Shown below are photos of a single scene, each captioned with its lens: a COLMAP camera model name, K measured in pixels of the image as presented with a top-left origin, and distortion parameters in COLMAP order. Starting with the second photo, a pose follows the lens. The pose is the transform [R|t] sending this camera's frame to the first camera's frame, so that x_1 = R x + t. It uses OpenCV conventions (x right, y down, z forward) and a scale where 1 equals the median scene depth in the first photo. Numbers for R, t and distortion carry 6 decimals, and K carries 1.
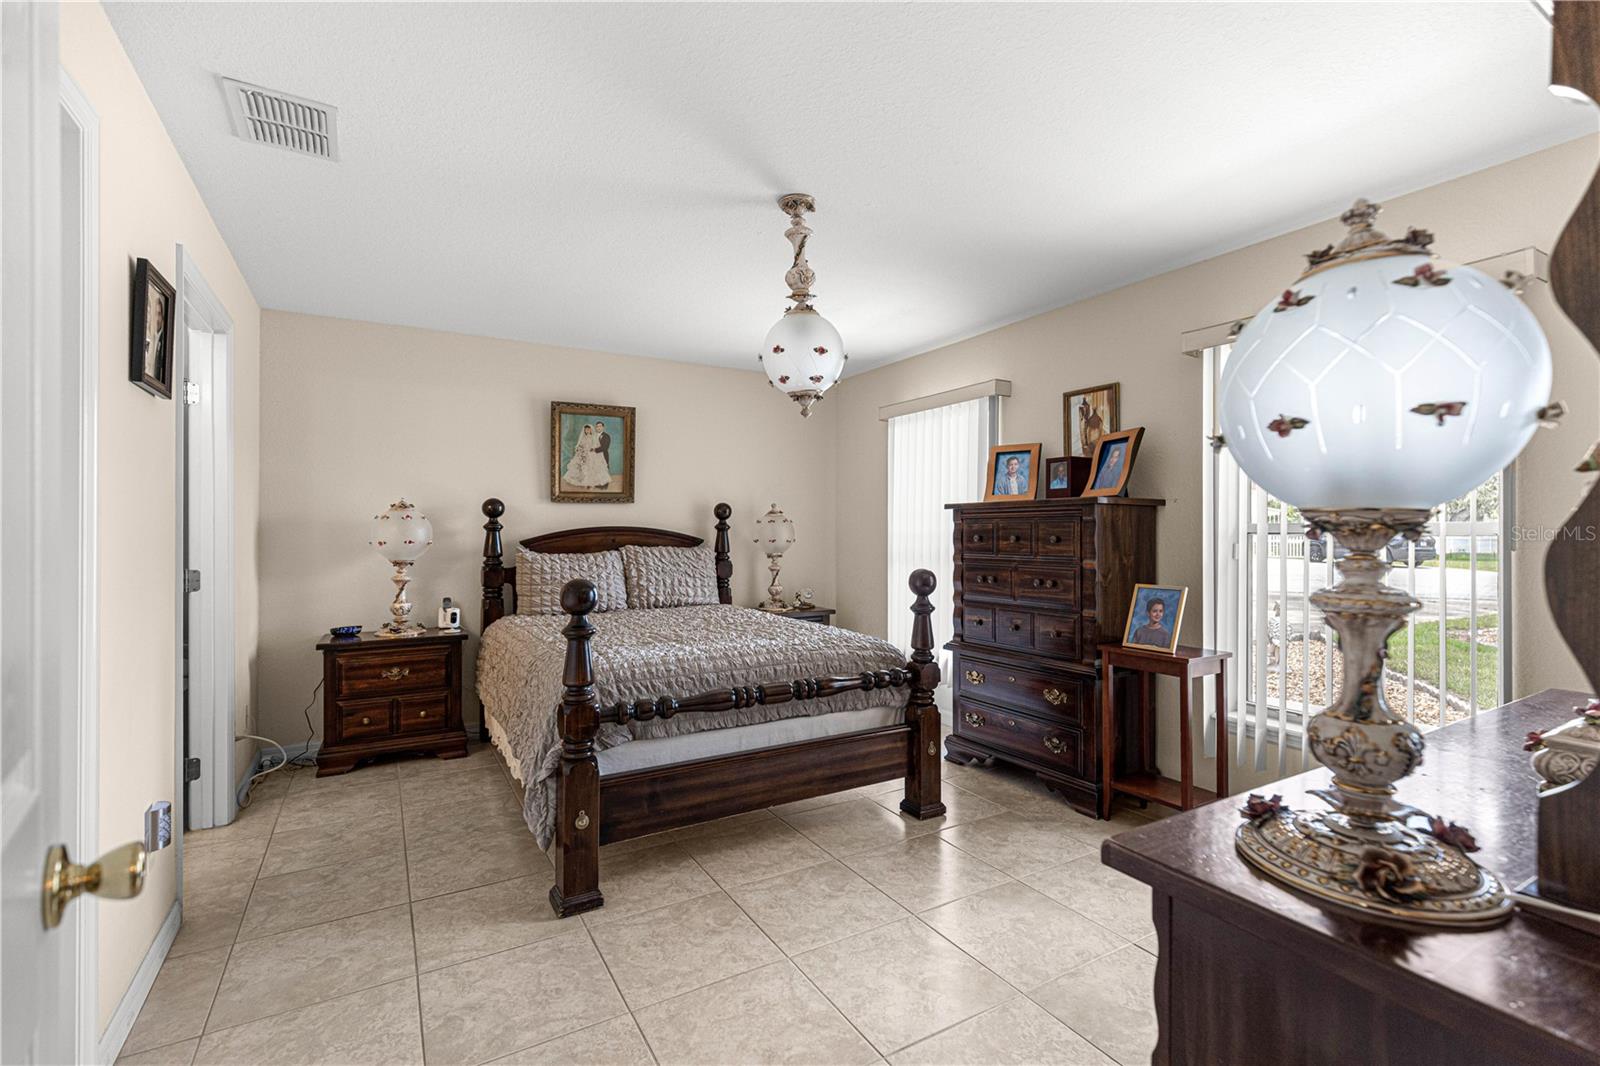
lens RADIAL K [[720.7, 0, 803.9], [0, 720.7, 531.1], [0, 0, 1]] dist [0.008671, -0.000912]
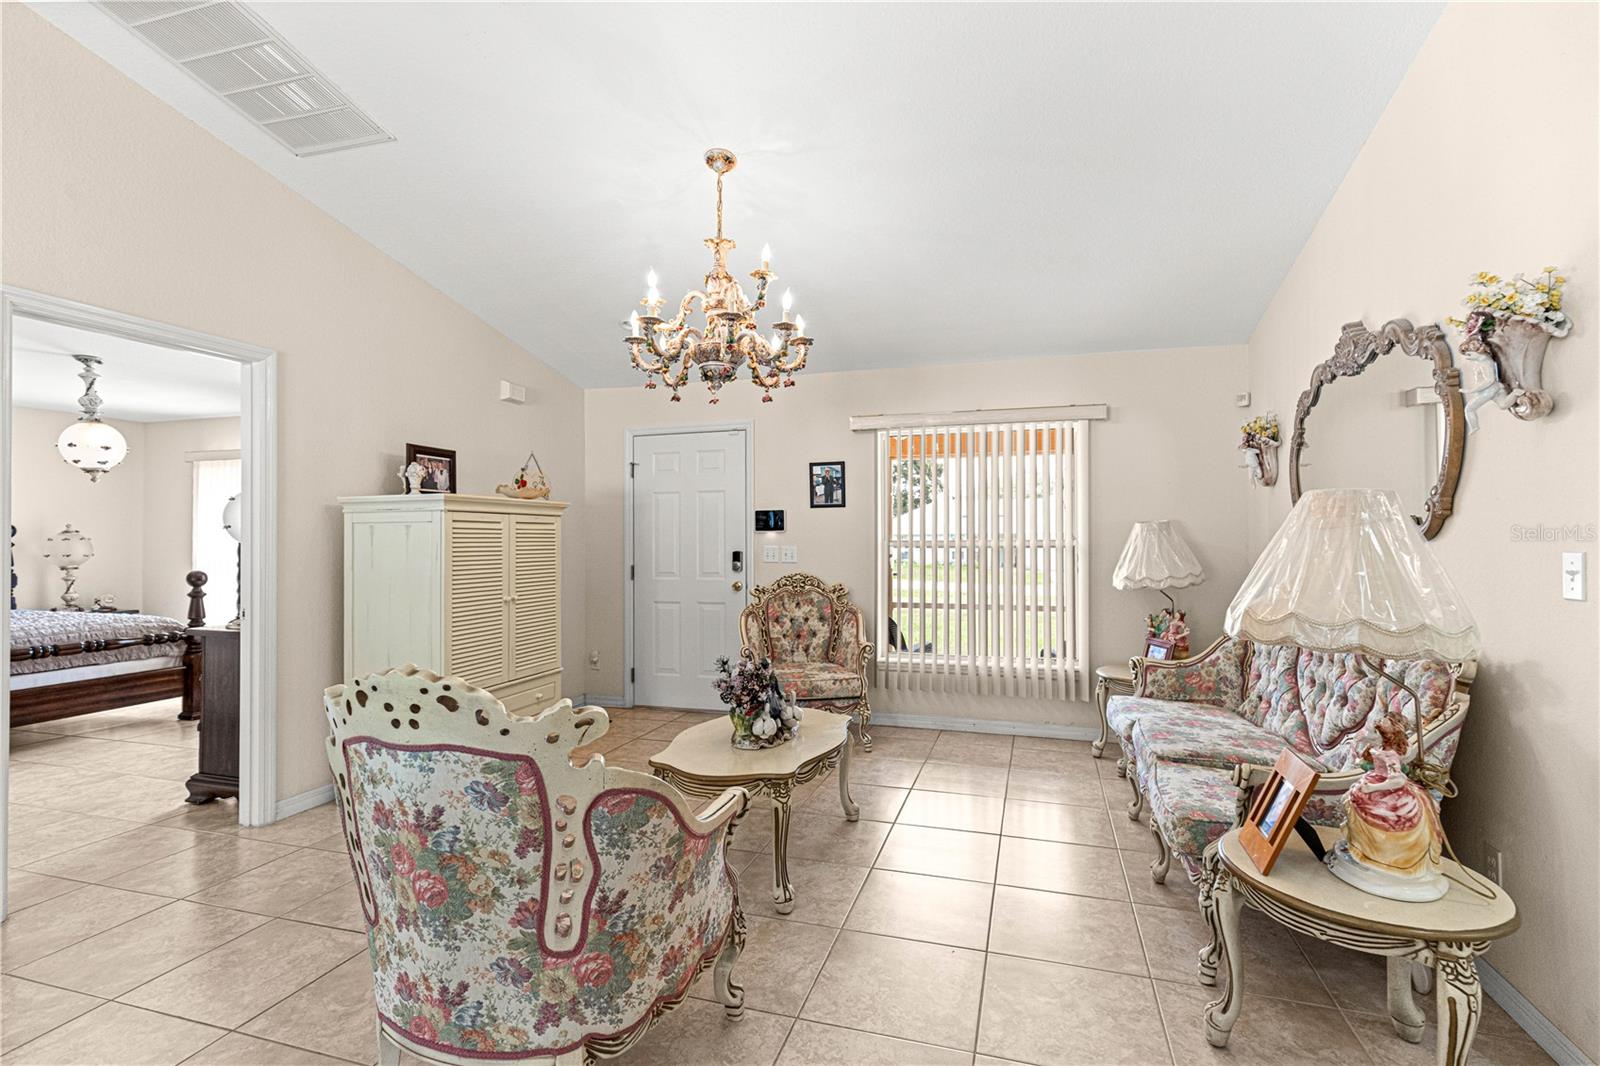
lens RADIAL K [[720.7, 0, 805.5], [0, 720.7, 531.9], [0, 0, 1]] dist [0.008671, -0.000912]
pose [[0.732556, 0.005309, 0.680686, 0.056531], [0.002861, 0.999937, -0.010878, -0.015121], [-0.680701, 0.009916, 0.732494, -1.213226]]
